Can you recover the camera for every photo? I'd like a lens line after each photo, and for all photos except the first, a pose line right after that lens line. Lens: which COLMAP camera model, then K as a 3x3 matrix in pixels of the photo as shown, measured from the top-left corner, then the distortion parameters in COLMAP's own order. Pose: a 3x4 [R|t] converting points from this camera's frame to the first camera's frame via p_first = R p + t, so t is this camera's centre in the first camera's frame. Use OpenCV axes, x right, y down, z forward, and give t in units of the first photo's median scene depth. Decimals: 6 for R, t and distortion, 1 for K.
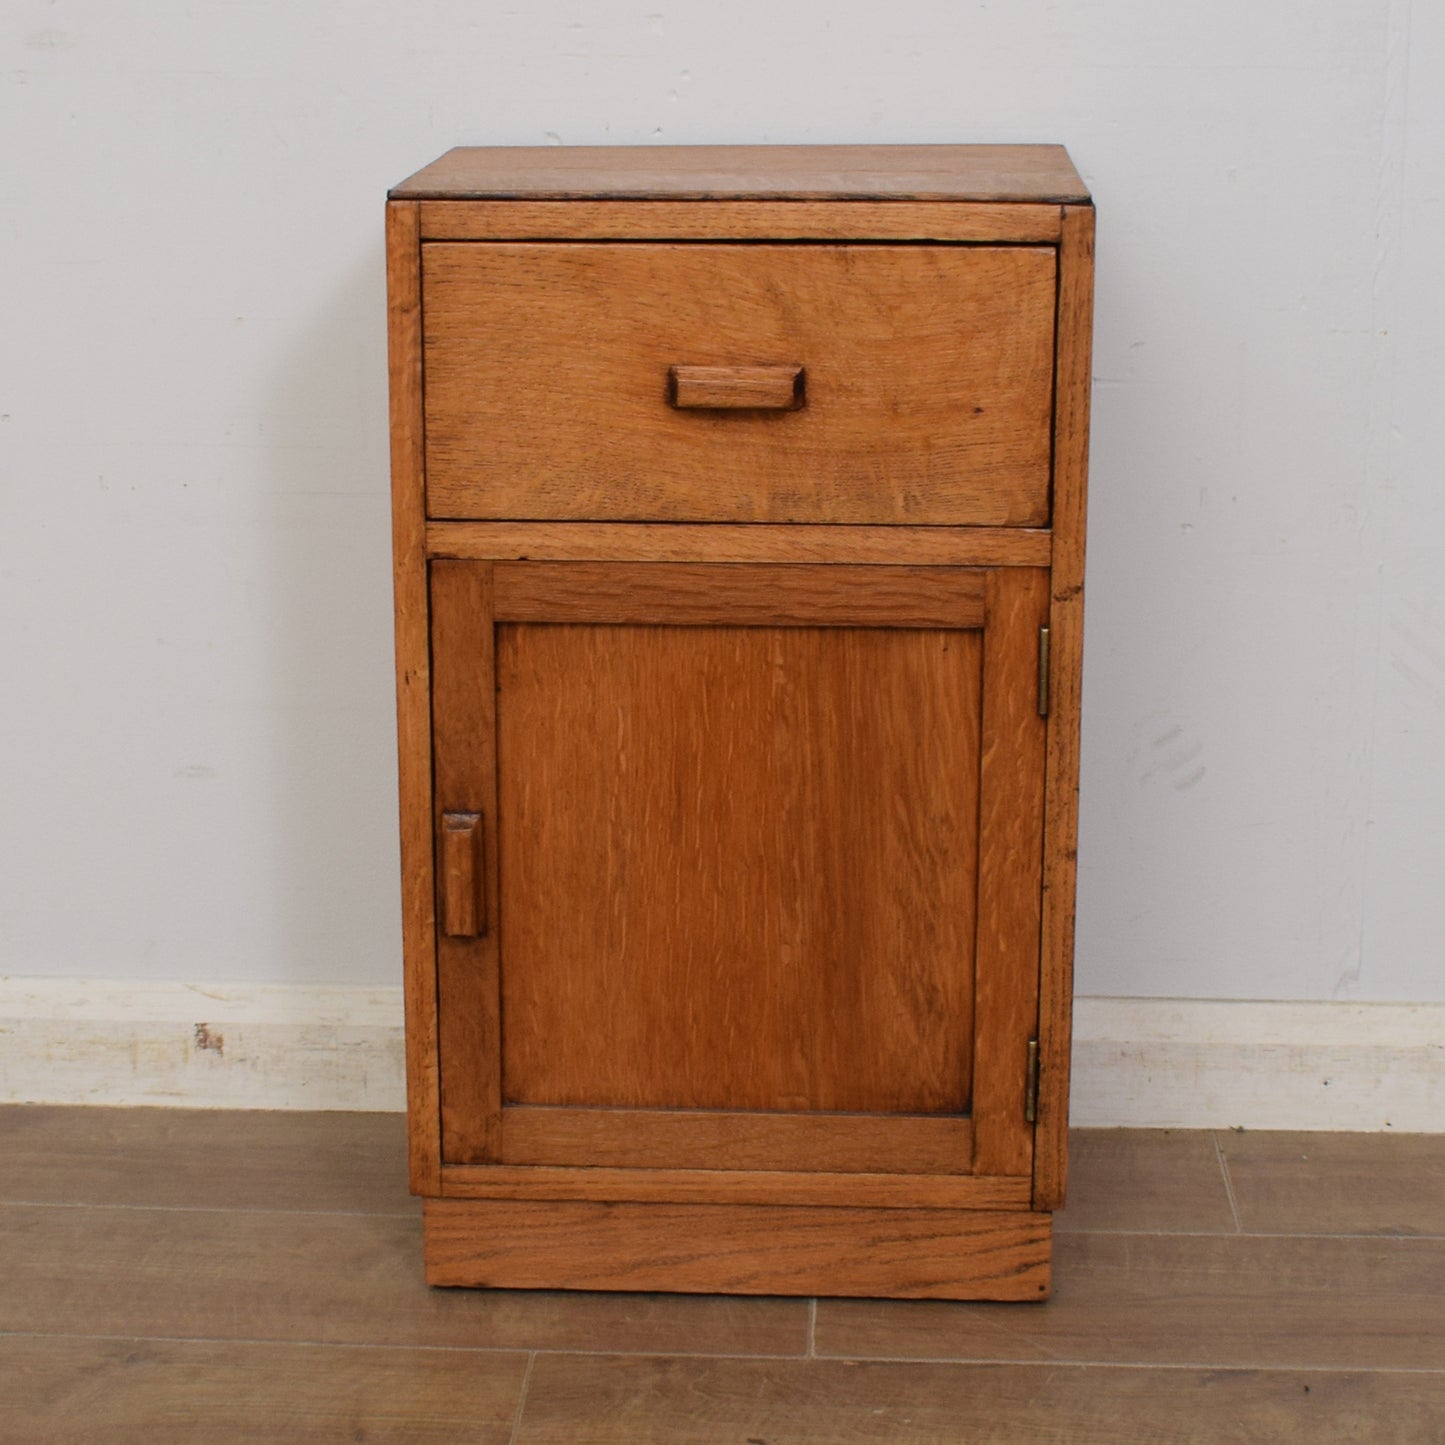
lens RADIAL K [[3198.0, 0, 669.0], [0, 3198.0, 725.7], [0, 0, 1]] dist [-0.109829, 0.435965]
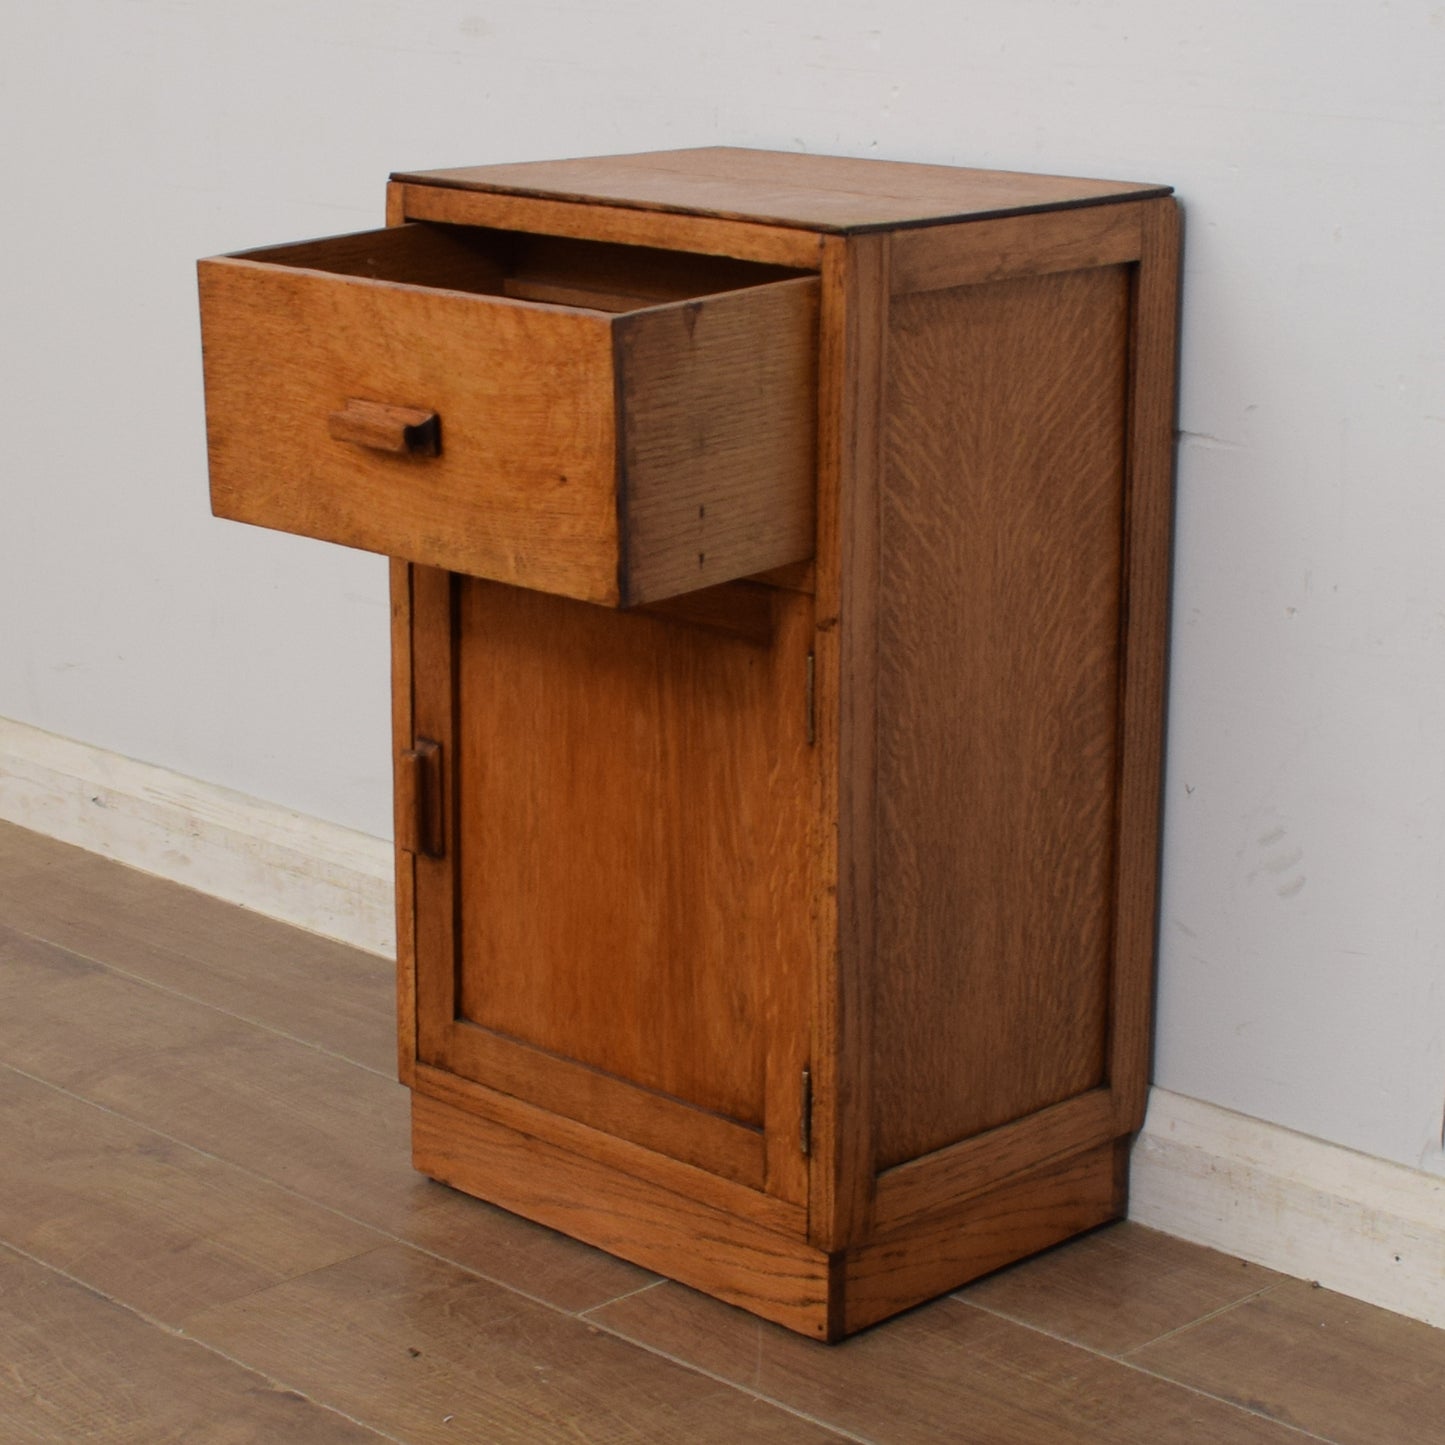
lens RADIAL K [[3496.3, 0, 670.7], [0, 3496.3, 724.7], [0, 0, 1]] dist [-0.031654, -0.339280]
pose [[0.746273, 0.174250, -0.642428, 0.769618], [-0.181735, 0.981798, 0.055188, -0.060110], [0.640350, 0.075566, 0.764357, 0.133593]]
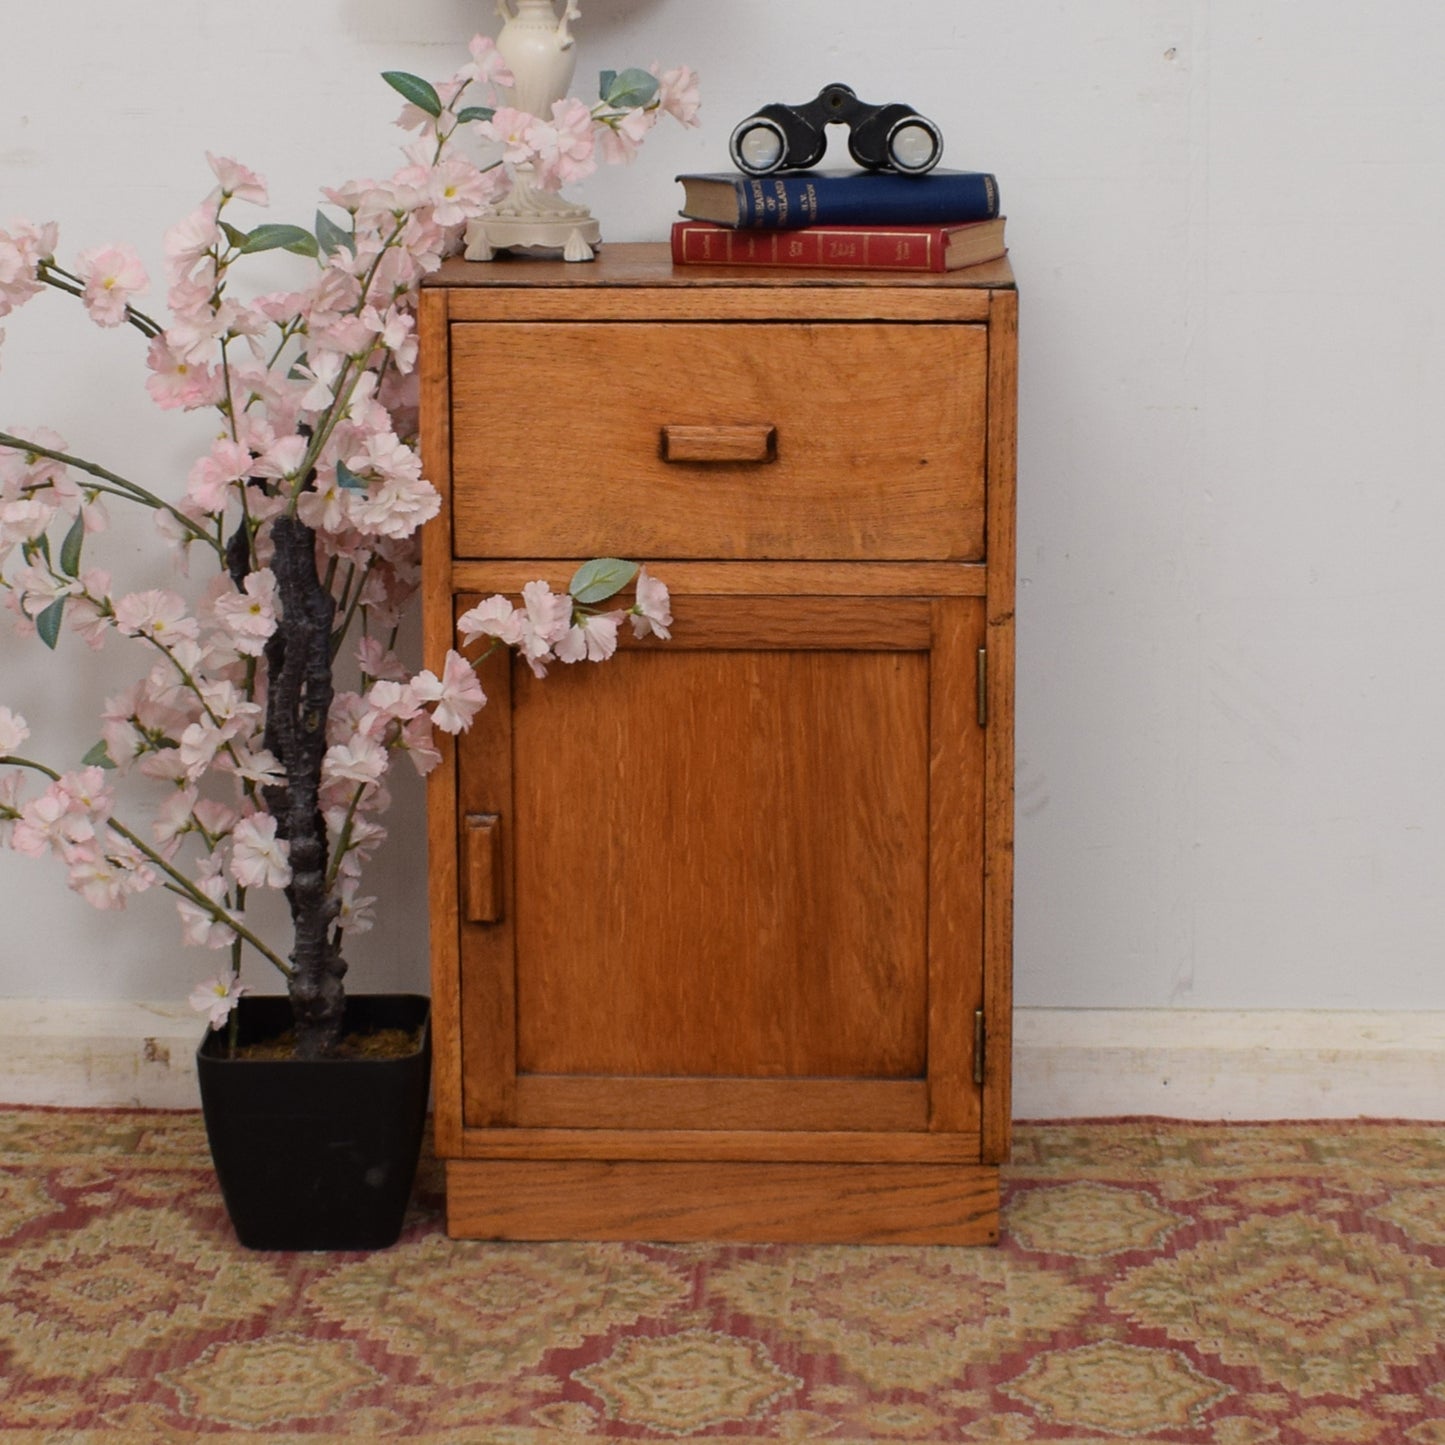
lens RADIAL K [[3653.4, 0, 725.5], [0, 3653.4, 634.5], [0, 0, 1]] dist [-0.057870, -0.302487]
pose [[0.999837, -0.005193, 0.017272, 0.000673], [0.006498, 0.997059, -0.076364, 0.063842], [-0.016825, 0.076464, 0.996930, -0.323065]]
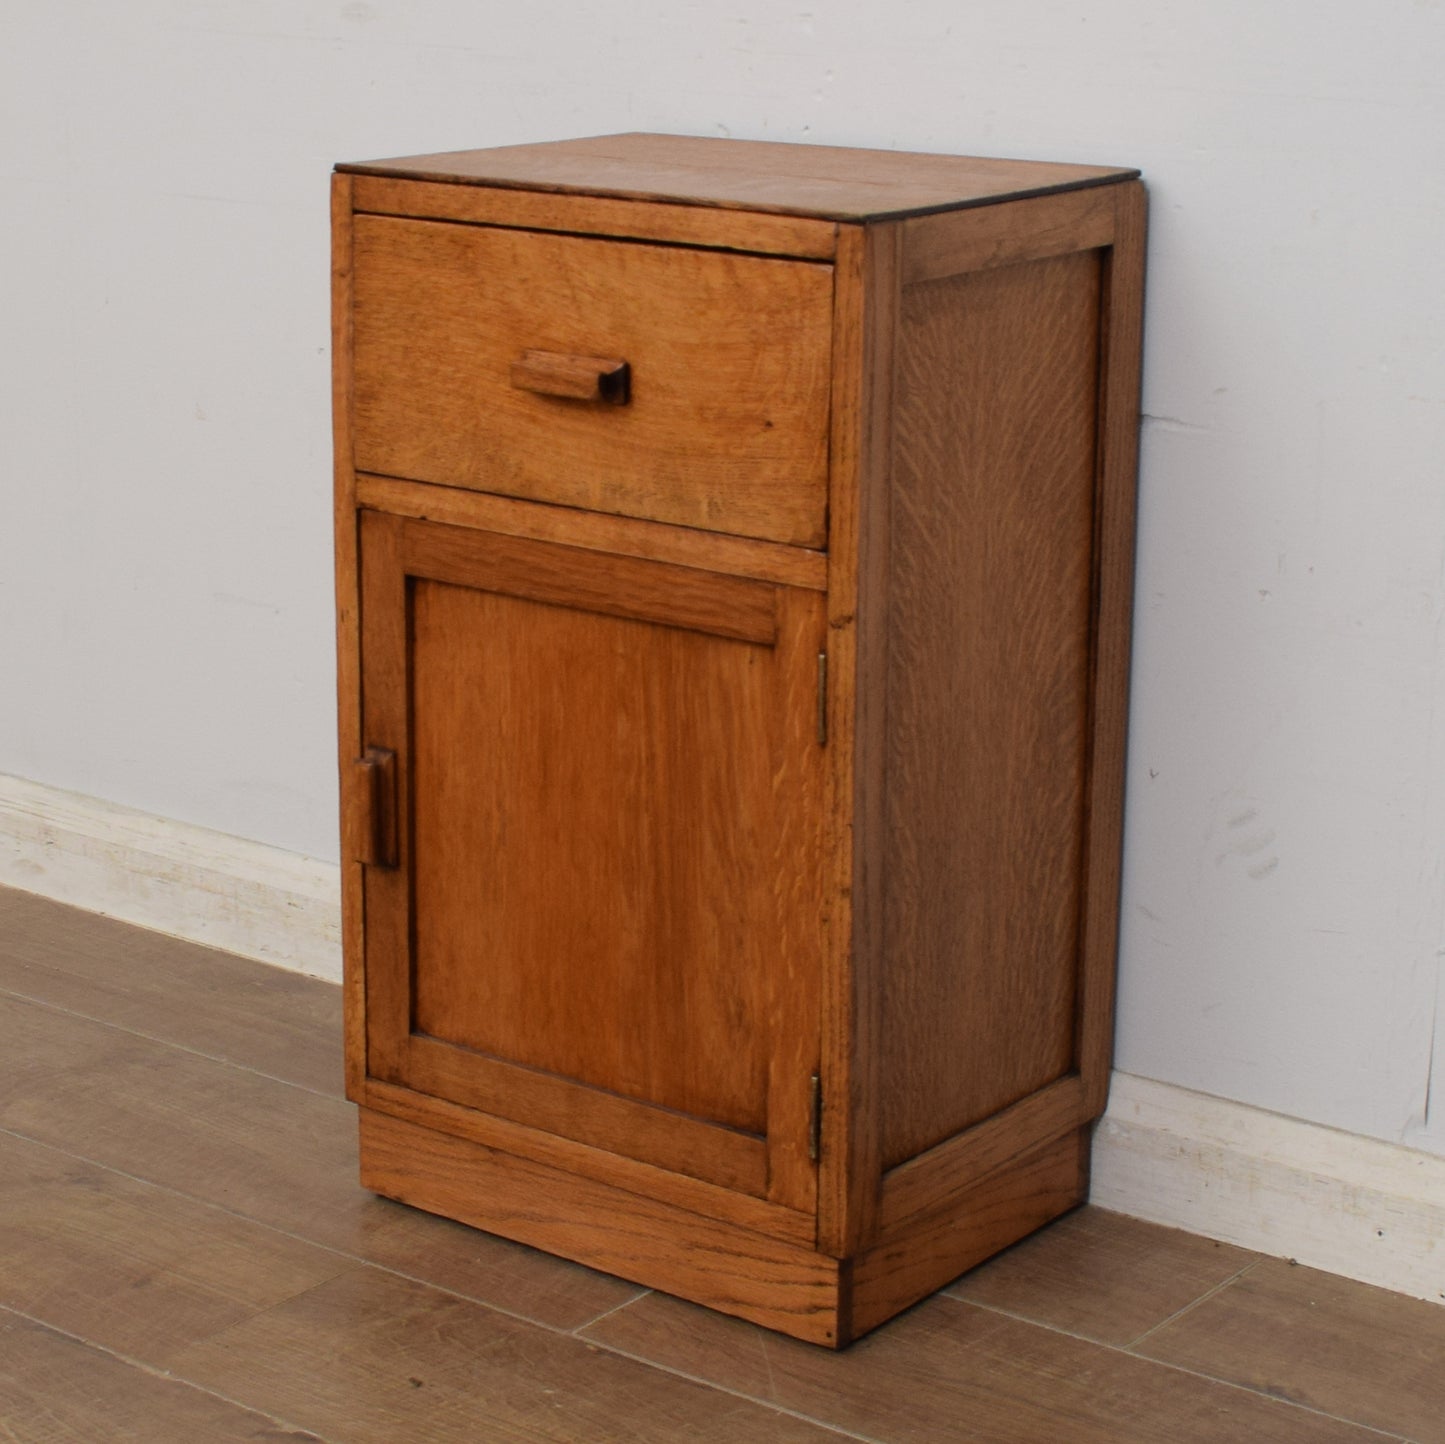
lens RADIAL K [[3355.6, 0, 674.4], [0, 3355.6, 715.3], [0, 0, 1]] dist [-0.081916, 0.071950]
pose [[0.827319, 0.156471, -0.539499, 0.619018], [-0.158695, 0.986403, 0.042729, -0.047429], [0.538849, 0.050265, 0.840901, 0.110698]]
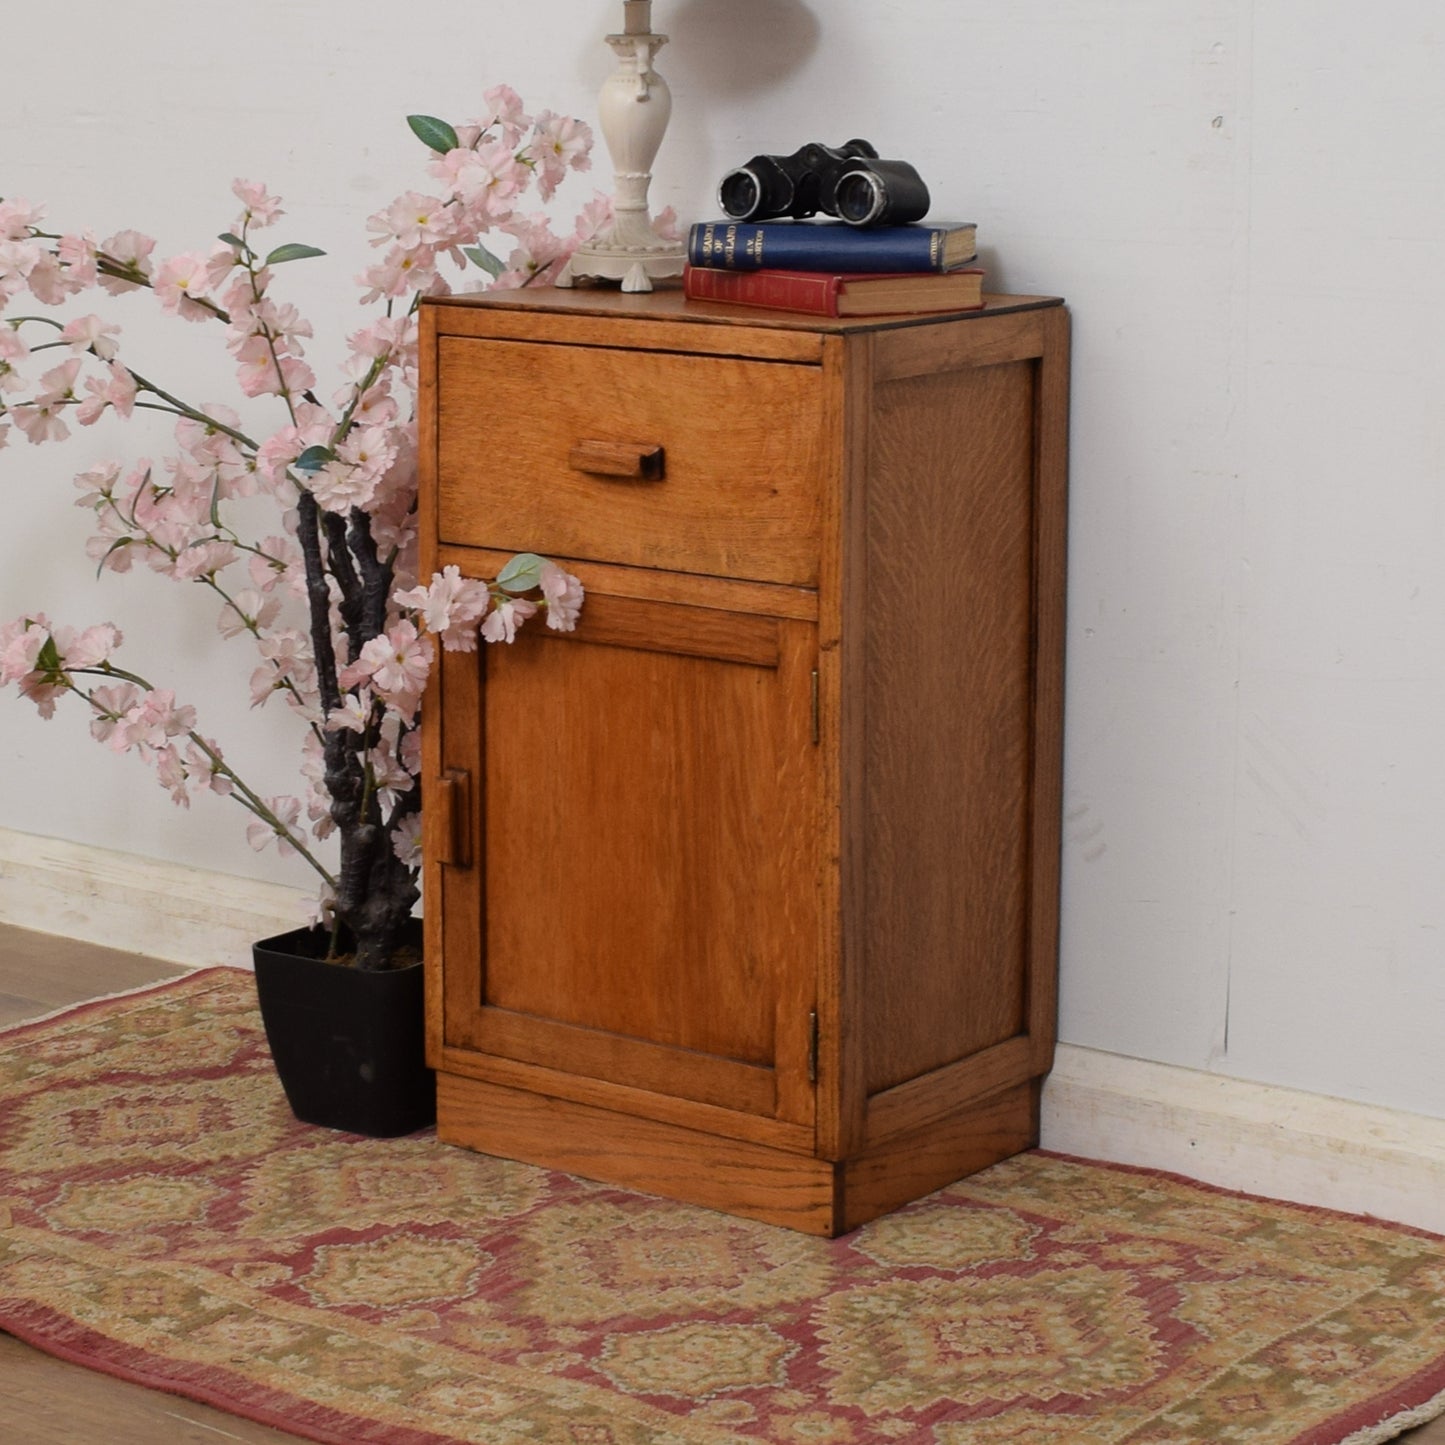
lens RADIAL K [[3657.0, 0, 722.4], [0, 3657.0, 721.0], [0, 0, 1]] dist [-0.046780, -0.630293]
pose [[0.838754, 0.112892, -0.532678, 0.825922], [-0.150359, 0.988254, -0.027312, 0.031965], [0.523338, 0.103001, 0.845877, -0.217387]]
